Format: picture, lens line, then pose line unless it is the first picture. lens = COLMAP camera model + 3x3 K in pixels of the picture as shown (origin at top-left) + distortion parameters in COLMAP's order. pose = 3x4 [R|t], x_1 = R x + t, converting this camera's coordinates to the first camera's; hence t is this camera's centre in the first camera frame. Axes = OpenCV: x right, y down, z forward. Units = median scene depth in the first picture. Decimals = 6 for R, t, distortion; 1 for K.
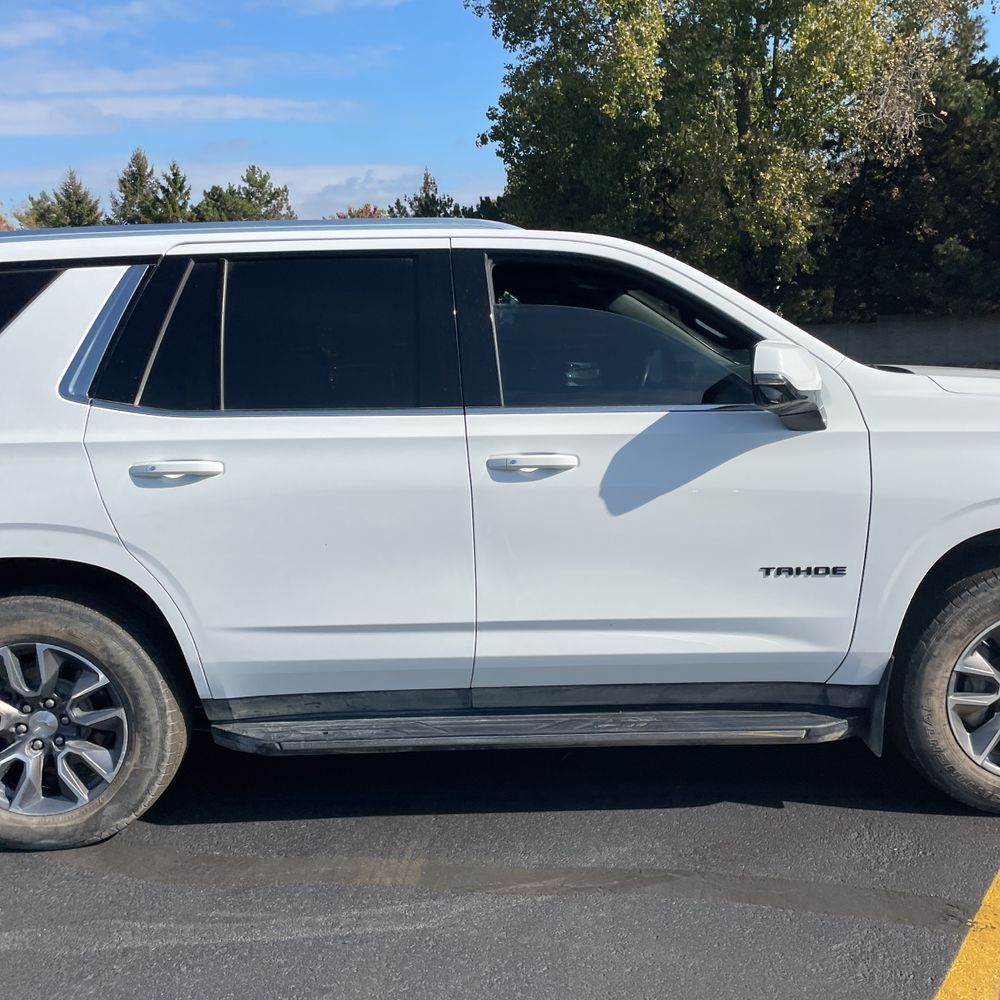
lens RADIAL K [[1023.2, 0, 497.7], [0, 1023.2, 508.6], [0, 0, 1]] dist [0.056473, -0.047985]
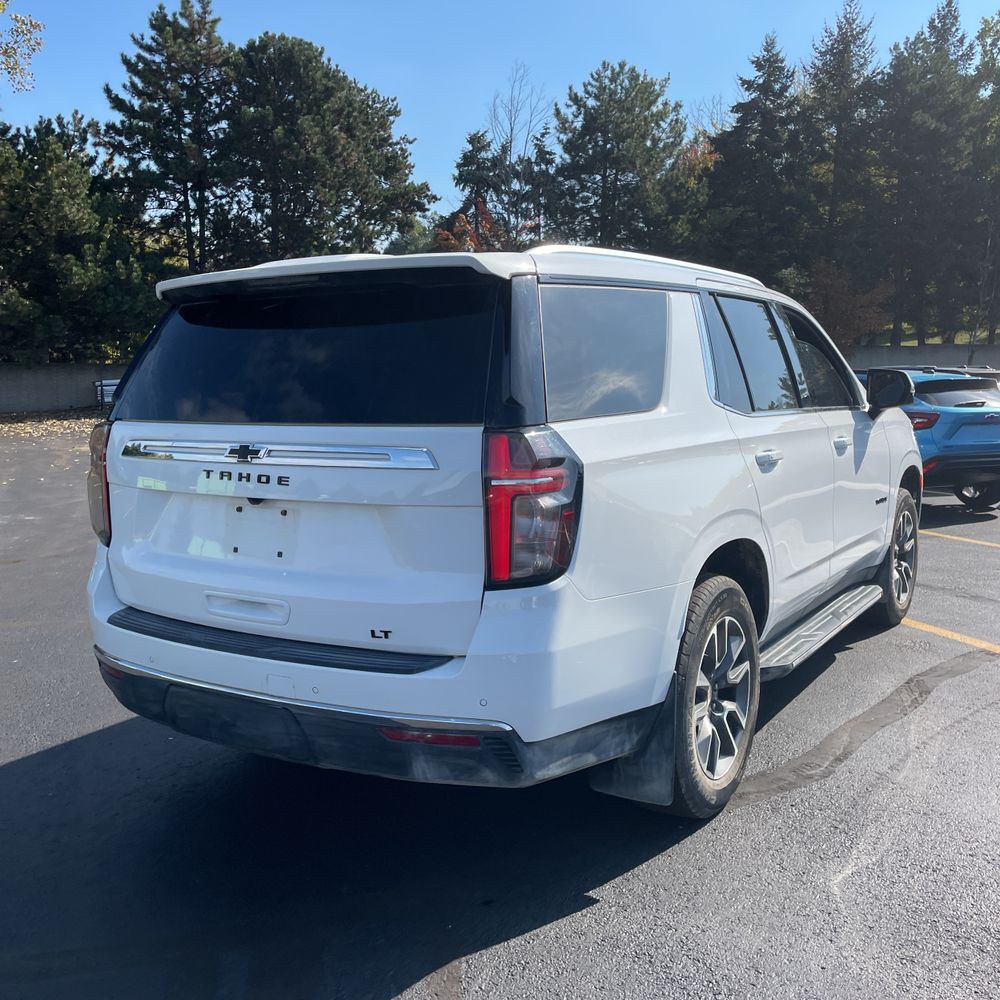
lens RADIAL K [[1027.0, 0, 481.0], [0, 1027.0, 498.2], [0, 0, 1]] dist [0.106554, -0.170822]
pose [[0.543039, -0.076110, 0.836251, -1.438562], [0.128169, 0.991727, 0.007030, -0.039645], [-0.829868, 0.103364, 0.548301, 0.549310]]
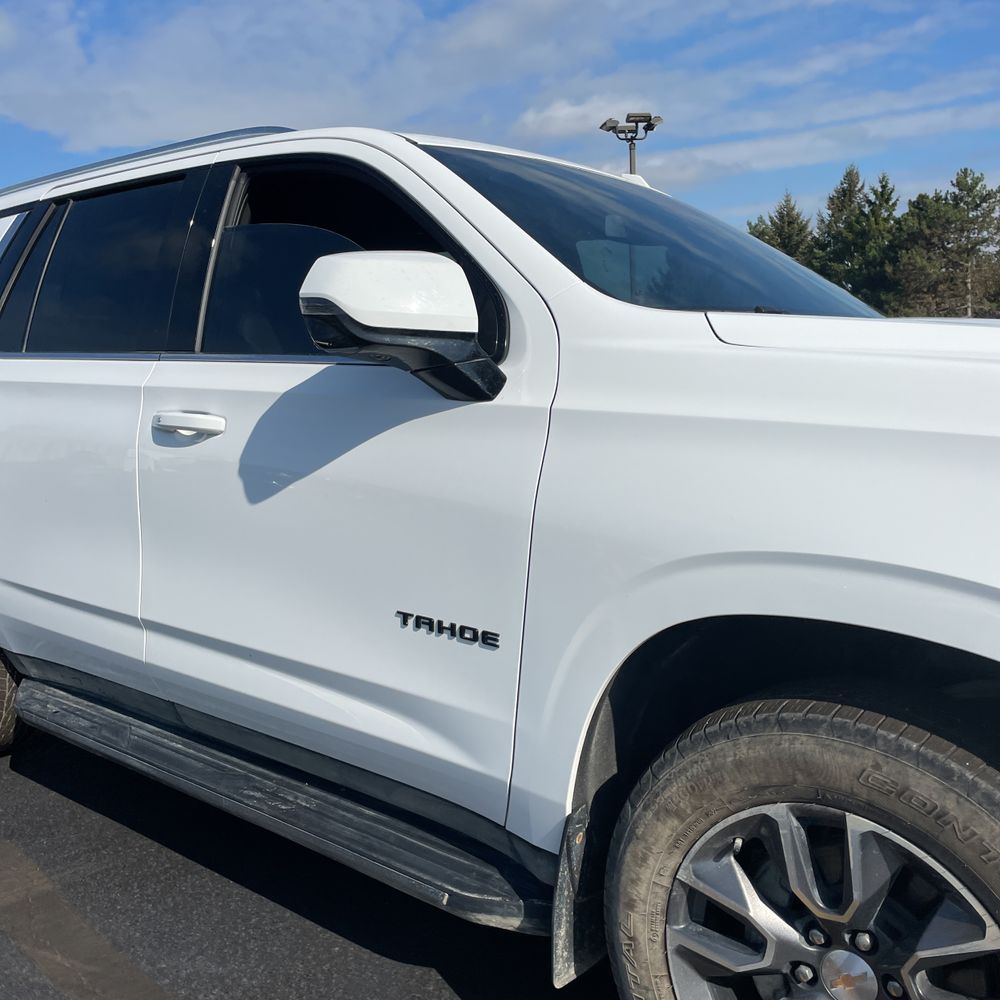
lens RADIAL K [[1008.5, 0, 487.1], [0, 1008.5, 483.1], [0, 0, 1]] dist [0.087137, -0.084758]
pose [[0.770215, 0.096769, -0.630400, 0.635763], [-0.121825, 0.992545, 0.003515, -0.028010], [0.626041, 0.074091, 0.776262, 0.500815]]
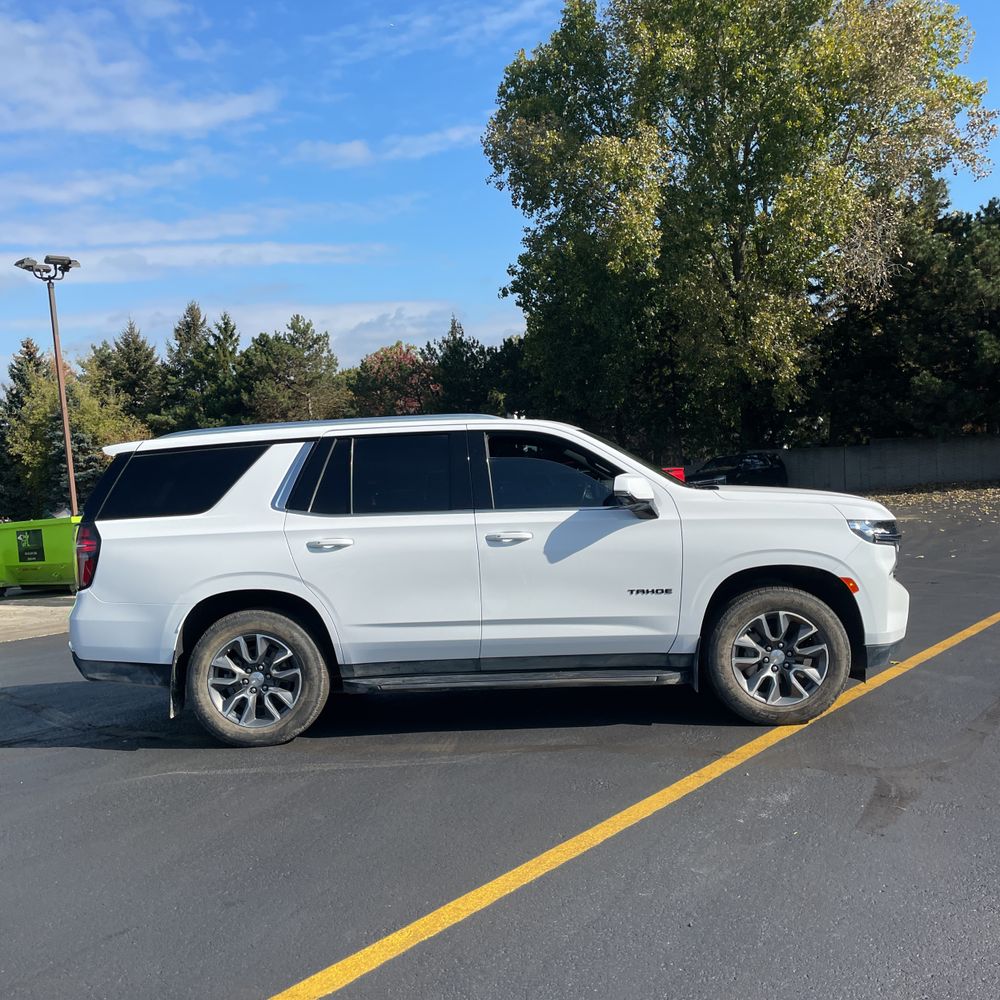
lens RADIAL K [[1027.0, 0, 481.0], [0, 1027.0, 498.2], [0, 0, 1]] dist [0.106554, -0.170822]
pose [[0.998902, -0.016361, -0.043890, 0.062132], [0.010474, 0.991308, -0.131147, 0.127518], [0.045654, 0.130543, 0.990391, -0.887225]]
